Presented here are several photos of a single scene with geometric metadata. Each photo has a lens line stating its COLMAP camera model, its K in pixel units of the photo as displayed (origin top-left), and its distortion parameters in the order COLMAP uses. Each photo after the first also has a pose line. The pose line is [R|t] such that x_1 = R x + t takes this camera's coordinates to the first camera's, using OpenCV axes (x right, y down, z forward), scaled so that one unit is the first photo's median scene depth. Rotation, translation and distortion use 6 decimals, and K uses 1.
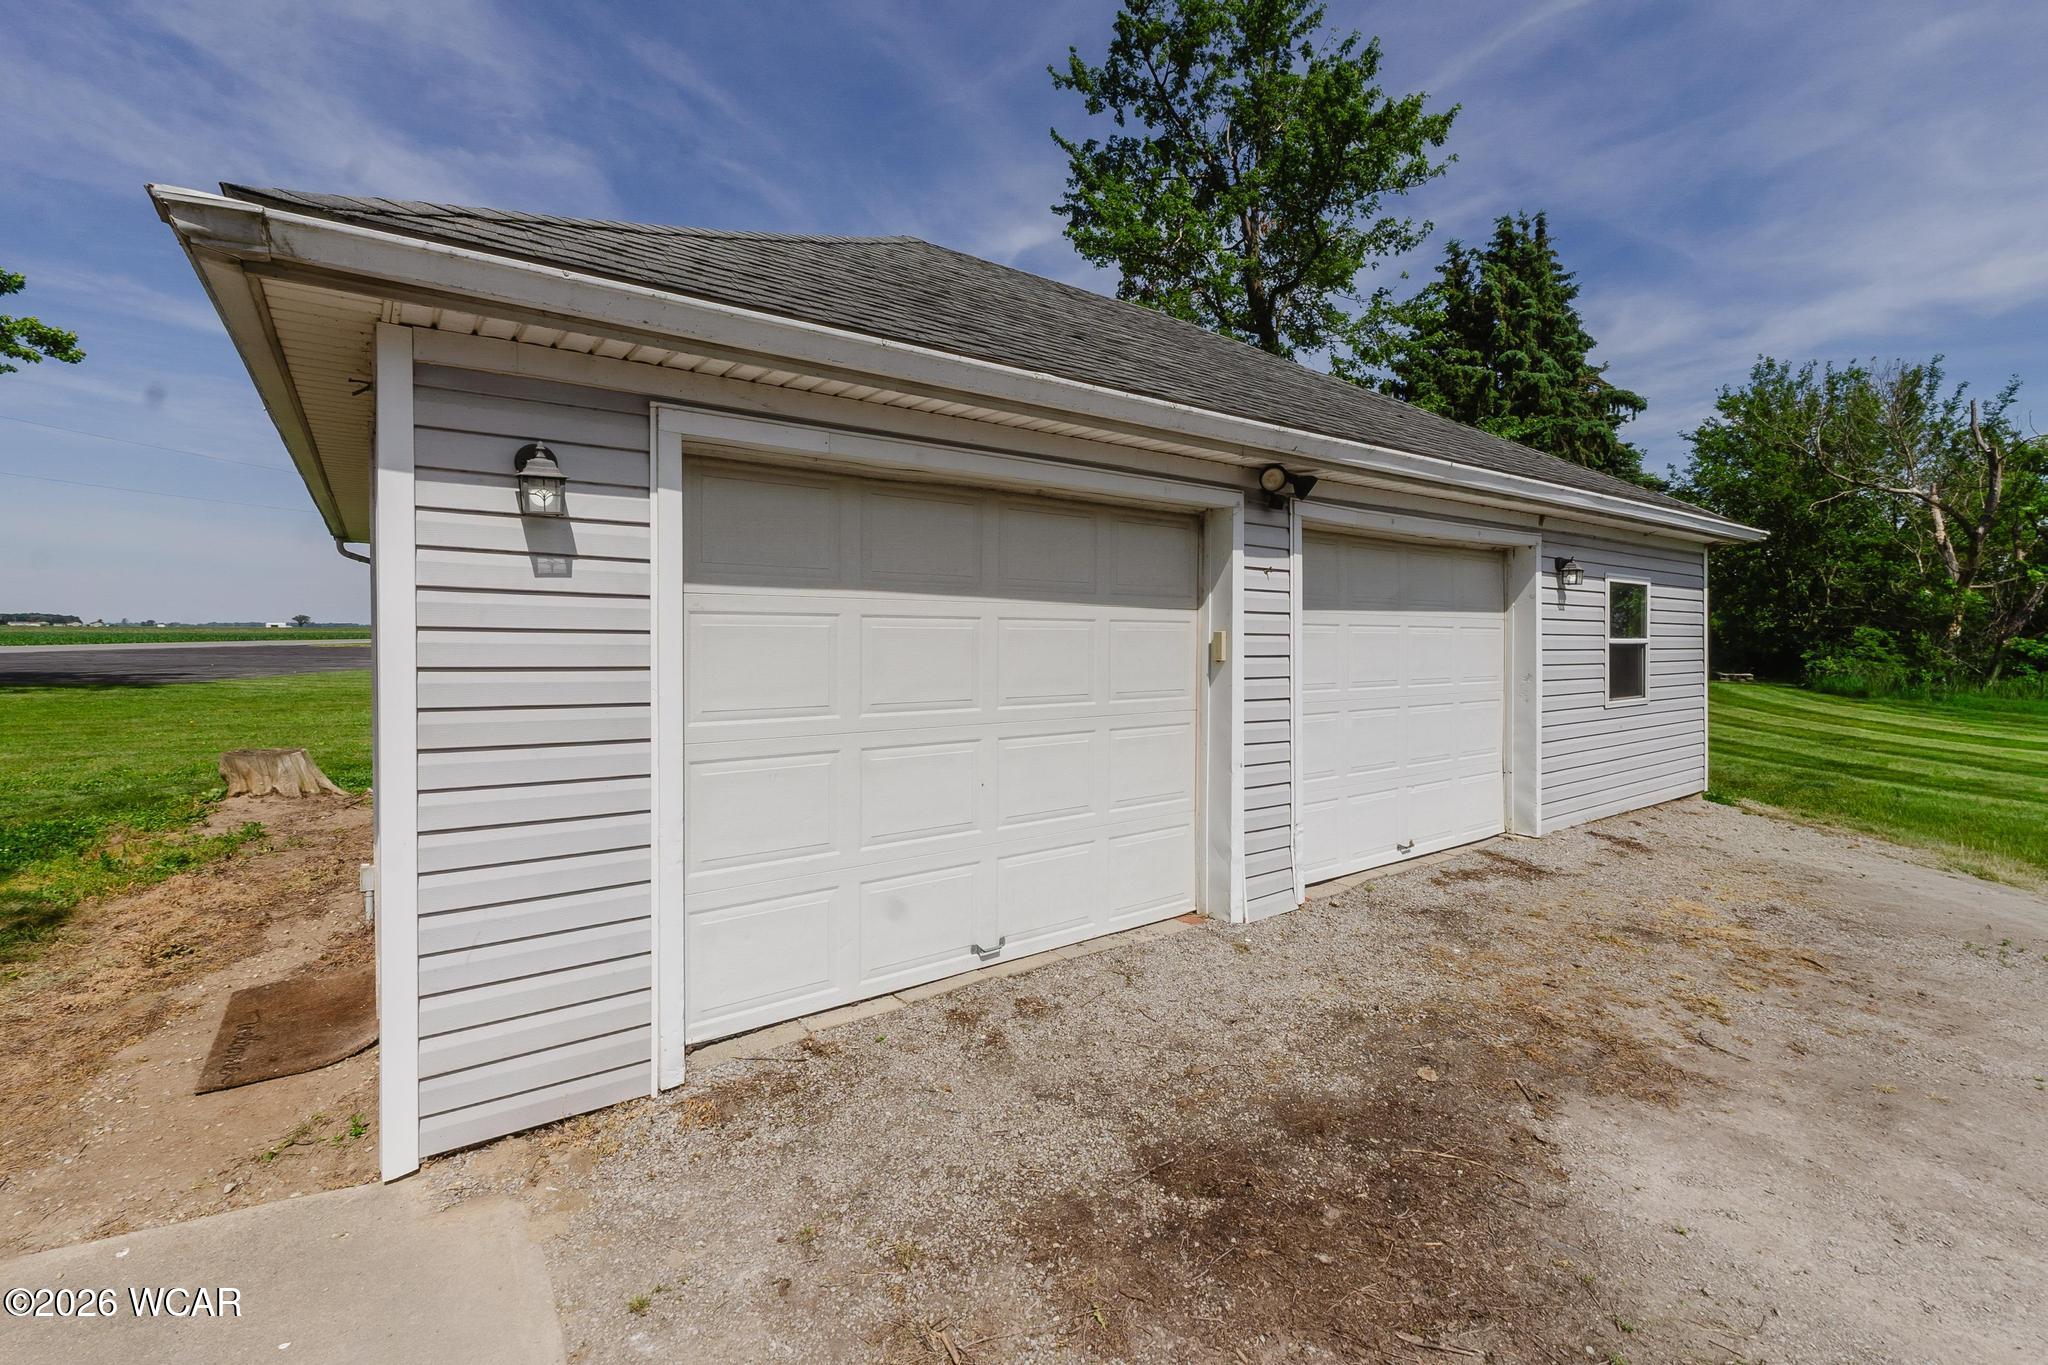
lens RADIAL K [[876.2, 0, 1028.7], [0, 876.2, 628.9], [0, 0, 1]] dist [-0.005884, 0.000646]
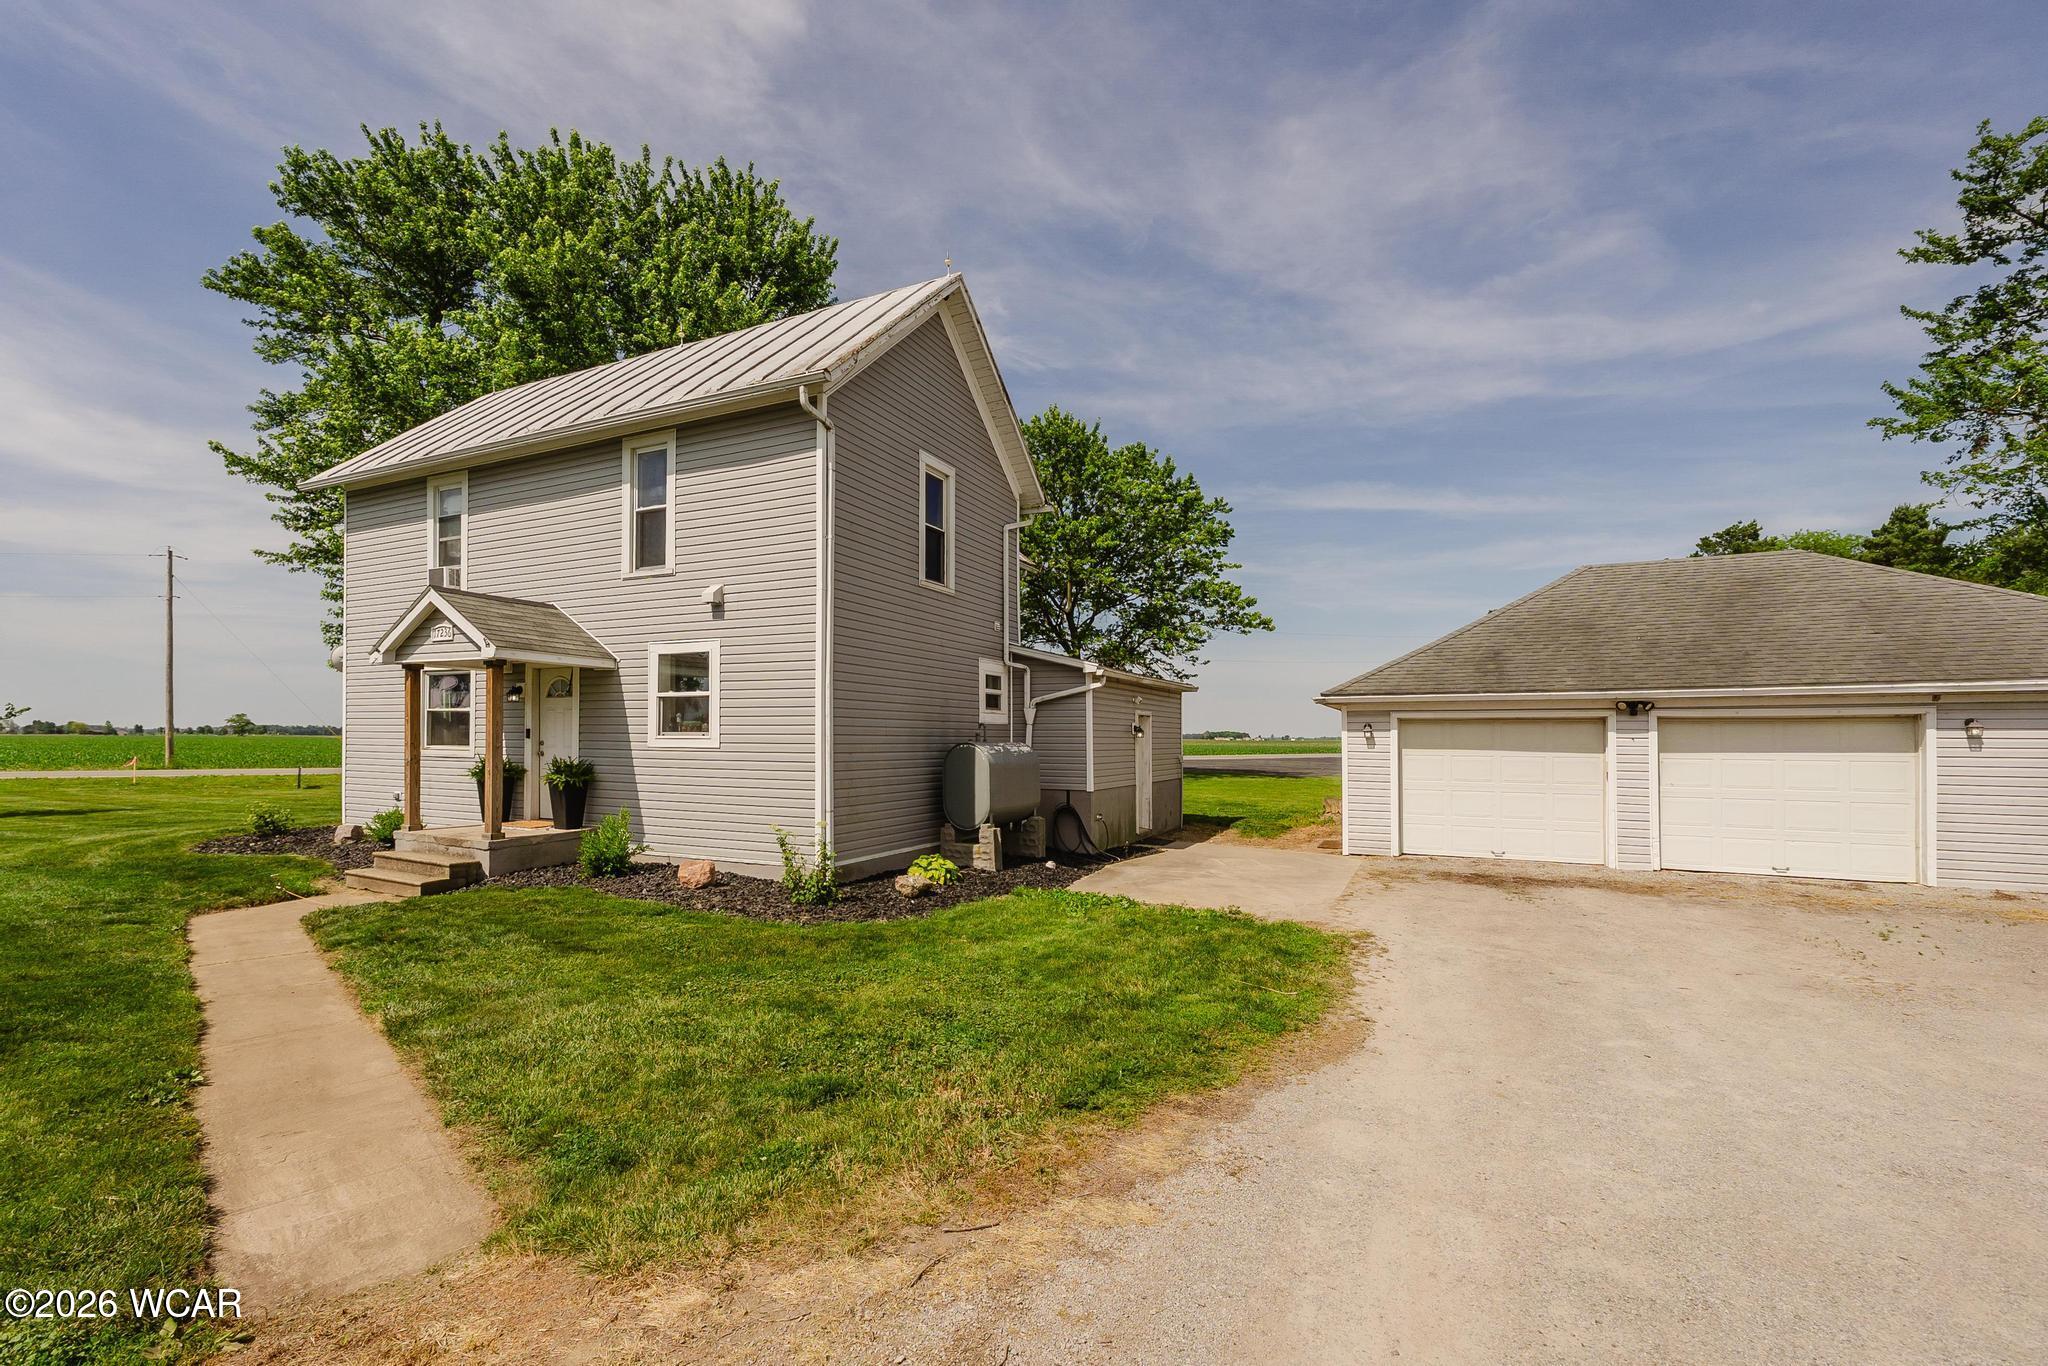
lens RADIAL K [[876.2, 0, 989.5], [0, 876.2, 723.8], [0, 0, 1]] dist [-0.005884, 0.000646]
pose [[0.439062, -0.019692, -0.898241, 1.735145], [0.001151, 0.999771, -0.021355, -0.055255], [0.898456, 0.008342, 0.438984, -1.836516]]
